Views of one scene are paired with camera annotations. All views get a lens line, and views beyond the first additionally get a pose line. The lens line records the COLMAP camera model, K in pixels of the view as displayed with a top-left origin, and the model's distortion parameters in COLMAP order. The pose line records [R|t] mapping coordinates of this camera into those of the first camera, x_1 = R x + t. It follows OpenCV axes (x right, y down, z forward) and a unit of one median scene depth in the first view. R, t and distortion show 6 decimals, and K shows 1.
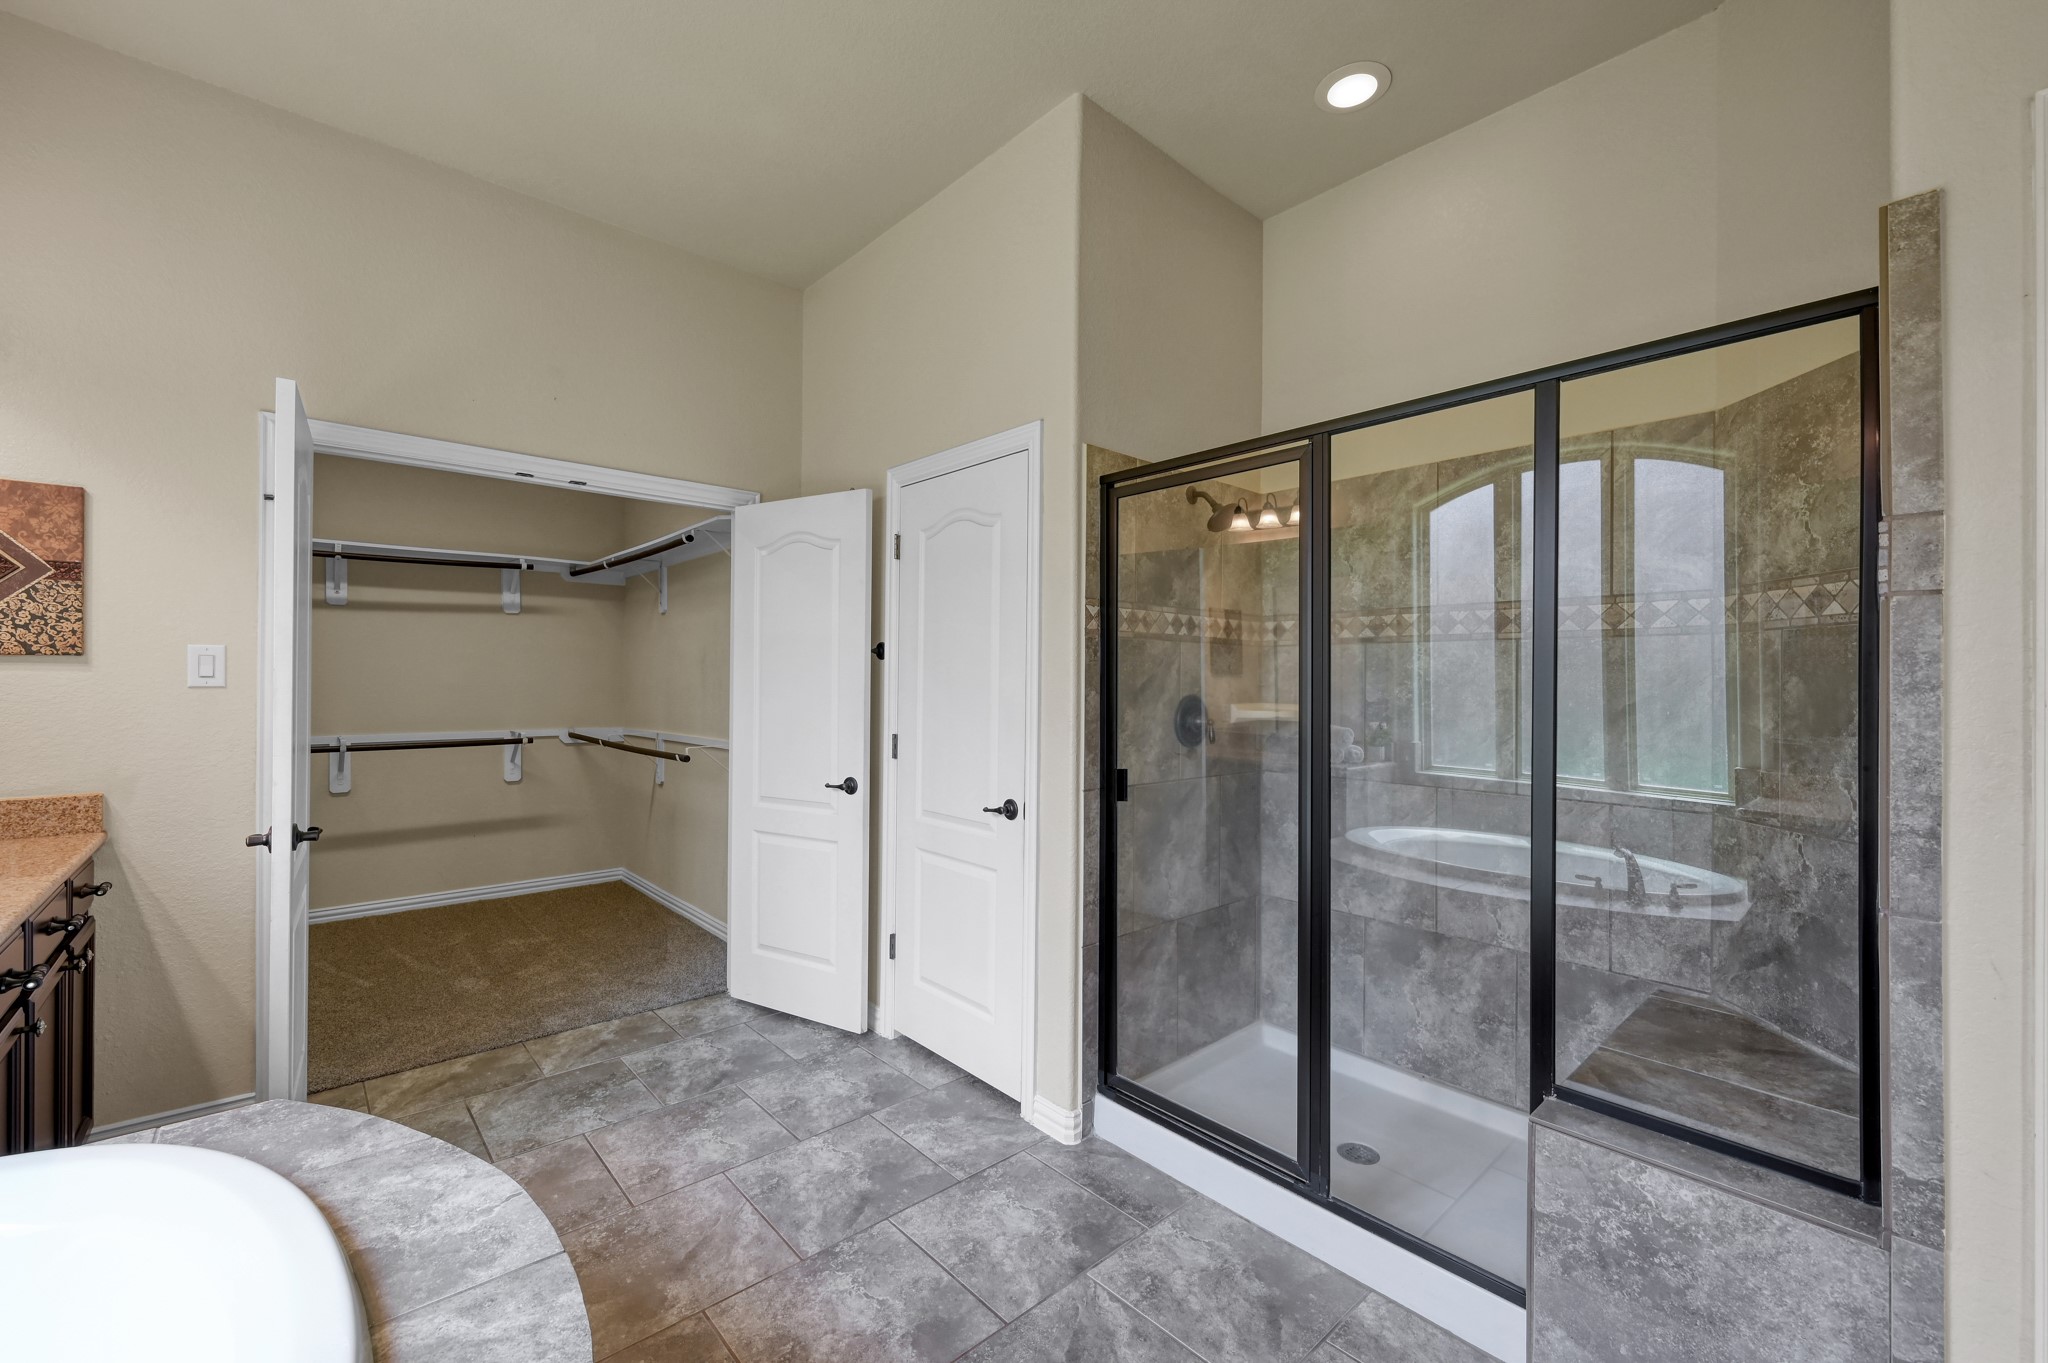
lens RADIAL K [[832.8, 0, 1022.7], [0, 832.8, 677.9], [0, 0, 1]] dist [-0.000726, -0.000181]
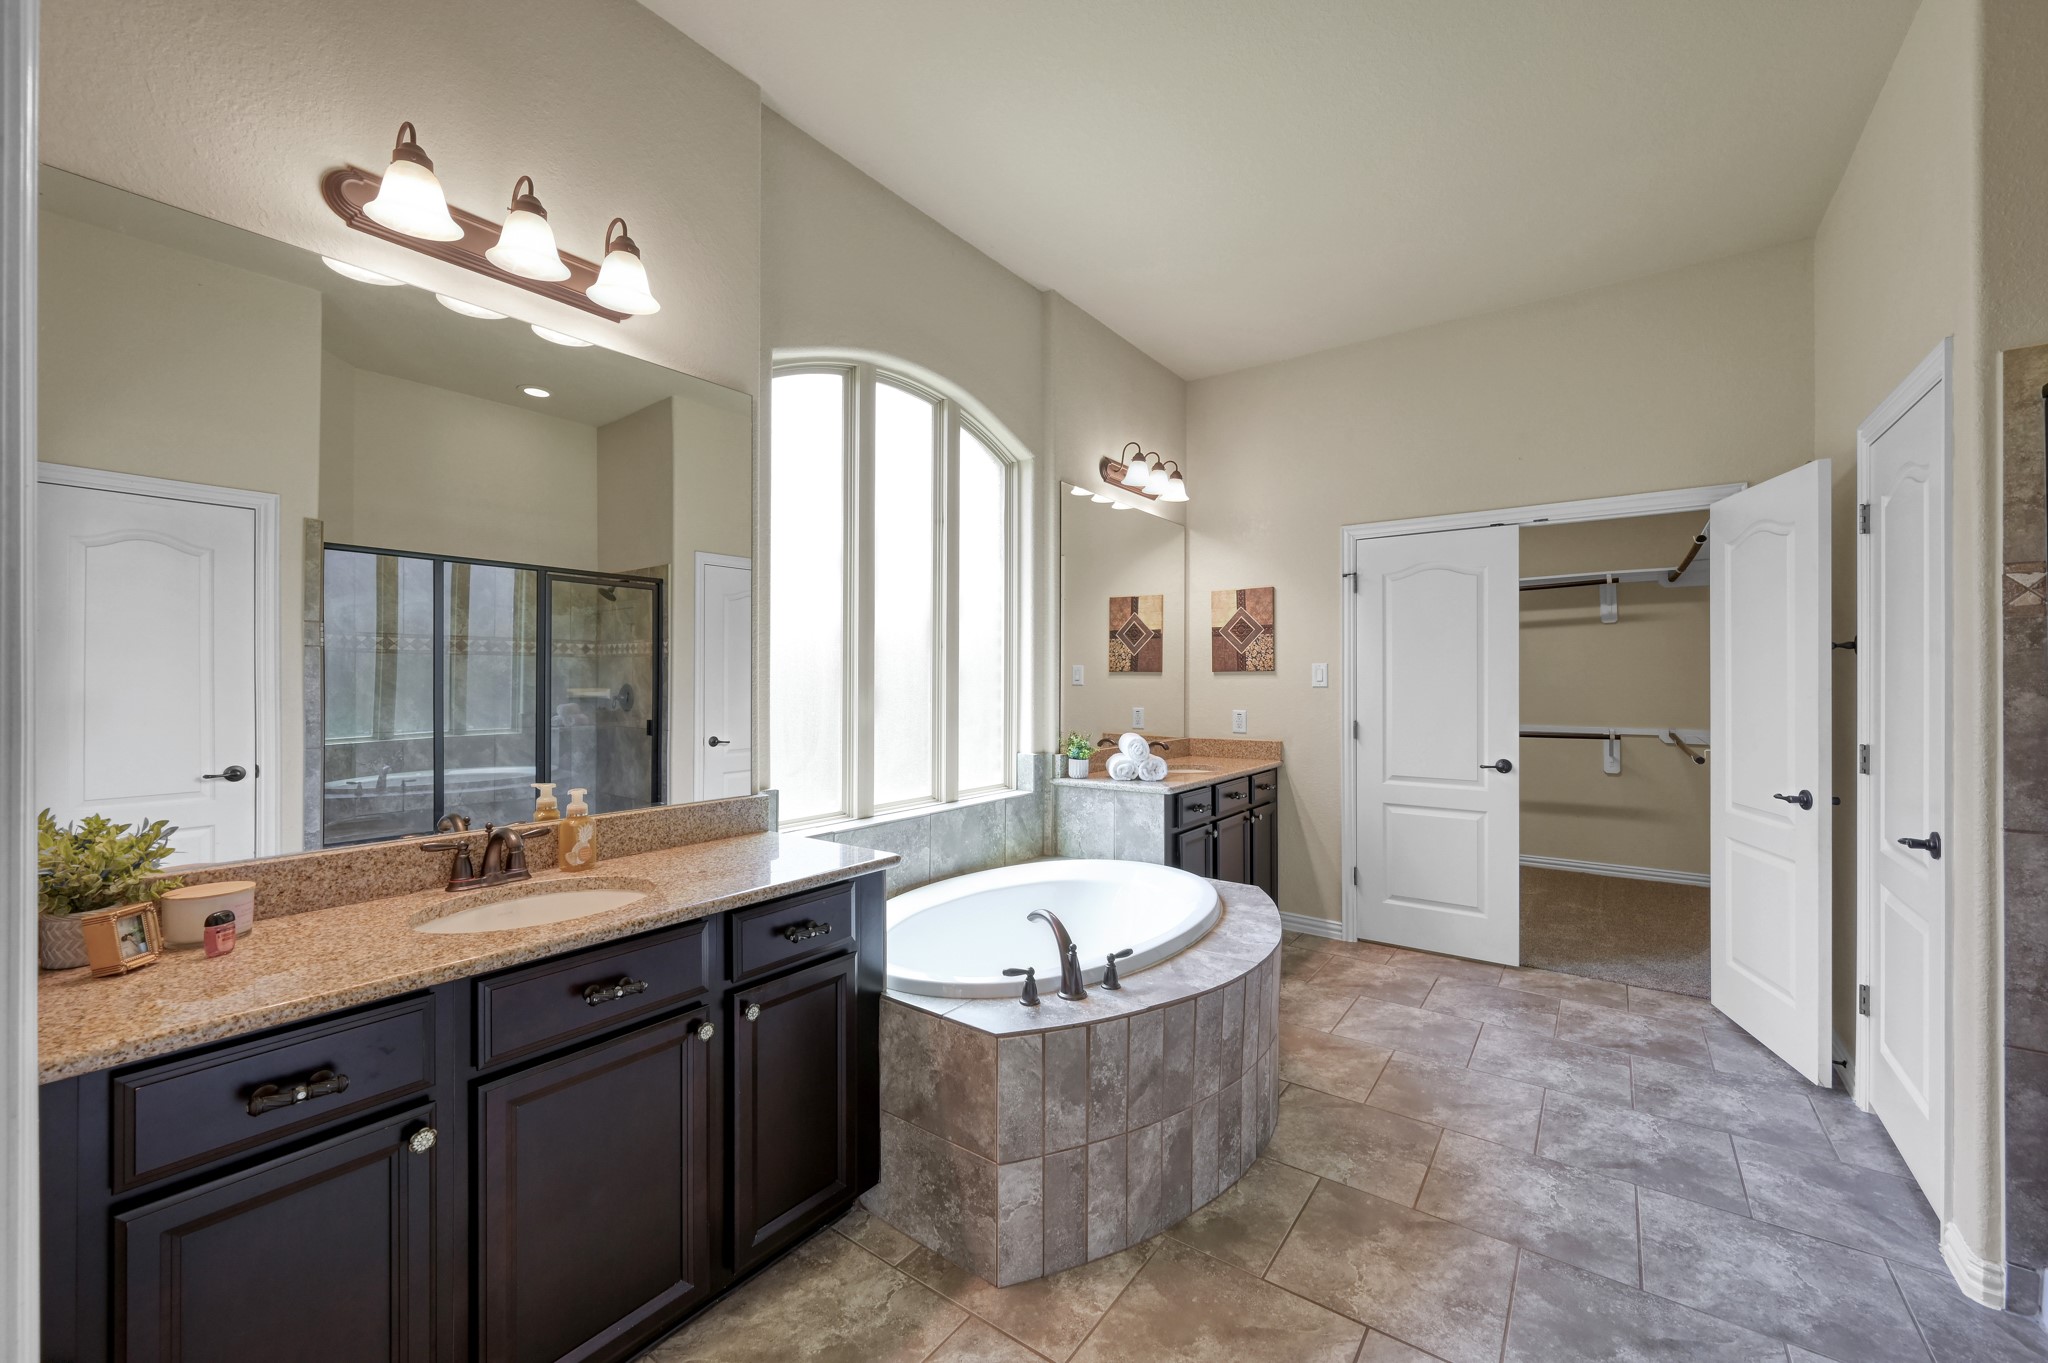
lens RADIAL K [[807.2, 0, 1021.1], [0, 807.2, 679.7], [0, 0, 1]] dist [-0.000733, 0.000043]
pose [[0.198285, -0.009308, -0.980100, 0.548569], [0.006136, 0.999947, -0.008255, 0.005146], [0.980125, -0.004377, 0.198332, 0.020243]]
